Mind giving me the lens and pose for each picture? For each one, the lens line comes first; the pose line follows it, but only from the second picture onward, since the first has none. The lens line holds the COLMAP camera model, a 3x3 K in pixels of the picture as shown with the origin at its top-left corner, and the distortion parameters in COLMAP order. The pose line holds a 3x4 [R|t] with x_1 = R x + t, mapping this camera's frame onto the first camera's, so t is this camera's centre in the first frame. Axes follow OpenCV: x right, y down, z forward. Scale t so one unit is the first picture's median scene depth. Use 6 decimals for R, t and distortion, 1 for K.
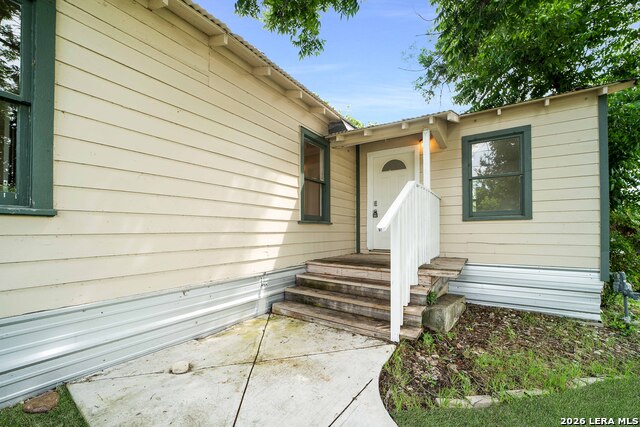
lens RADIAL K [[257.3, 0, 320.4], [0, 257.3, 217.9], [0, 0, 1]] dist [-0.000805, -0.000025]
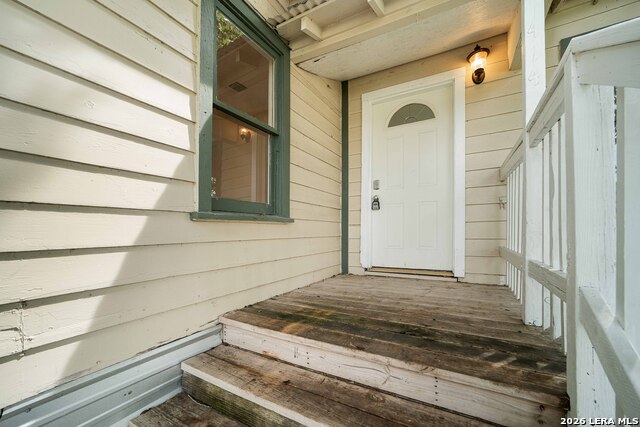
lens RADIAL K [[257.3, 0, 320.4], [0, 257.3, 217.9], [0, 0, 1]] dist [-0.000805, -0.000025]
pose [[0.996816, 0.003547, 0.079651, 0.057051], [-0.004307, 0.999947, 0.009374, 0.012554], [-0.079614, -0.009687, 0.996779, 0.523685]]
